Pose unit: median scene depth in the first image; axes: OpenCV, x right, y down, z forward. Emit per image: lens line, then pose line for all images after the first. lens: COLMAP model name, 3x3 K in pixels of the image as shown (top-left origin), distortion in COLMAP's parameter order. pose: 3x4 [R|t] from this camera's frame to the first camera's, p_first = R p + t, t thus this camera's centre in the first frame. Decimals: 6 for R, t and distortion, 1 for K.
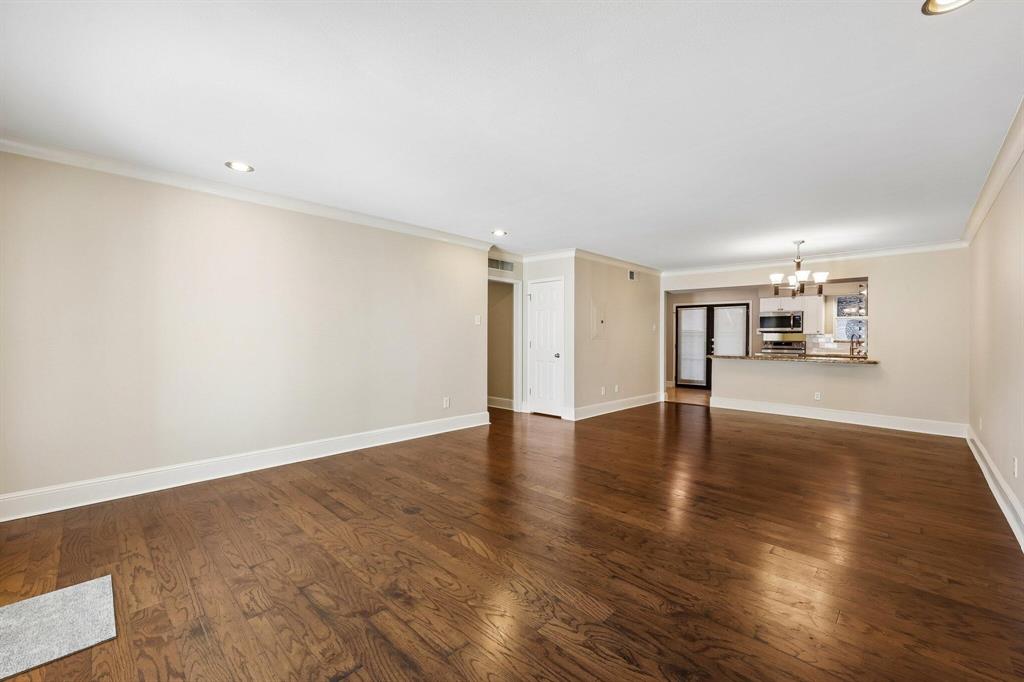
lens RADIAL K [[416.3, 0, 515.7], [0, 416.3, 345.5], [0, 0, 1]] dist [-0.000268, -0.000092]
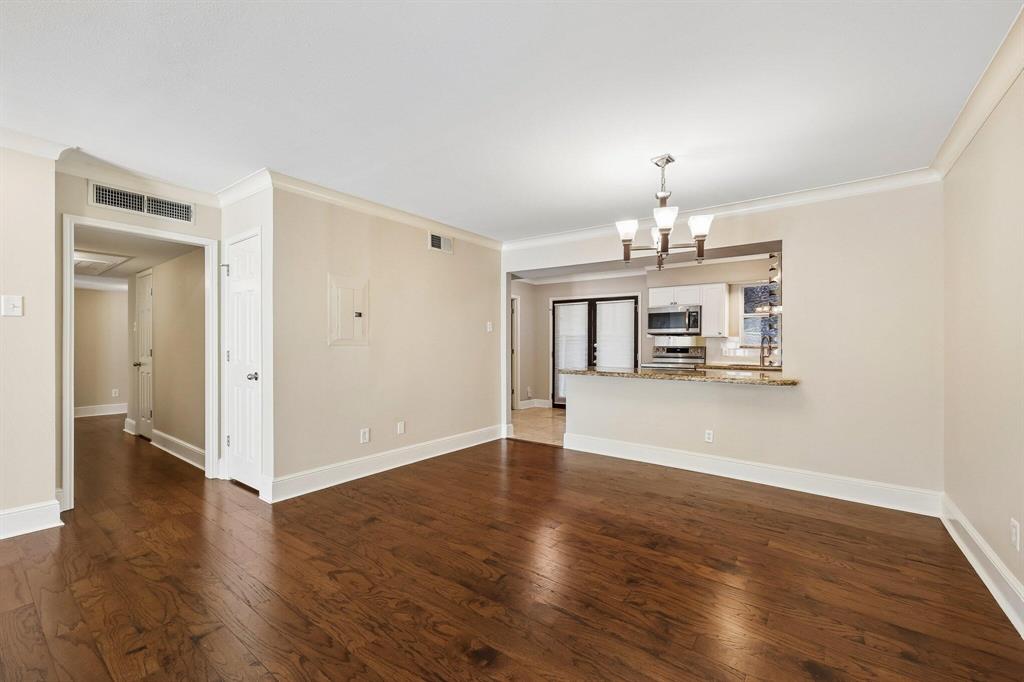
lens RADIAL K [[416.3, 0, 518.0], [0, 416.3, 347.7], [0, 0, 1]] dist [-0.000268, -0.000092]
pose [[0.990530, -0.004502, 0.137224, 0.281951], [0.005544, 0.999959, -0.007209, -0.005360], [-0.137186, 0.007902, 0.990514, 0.334572]]
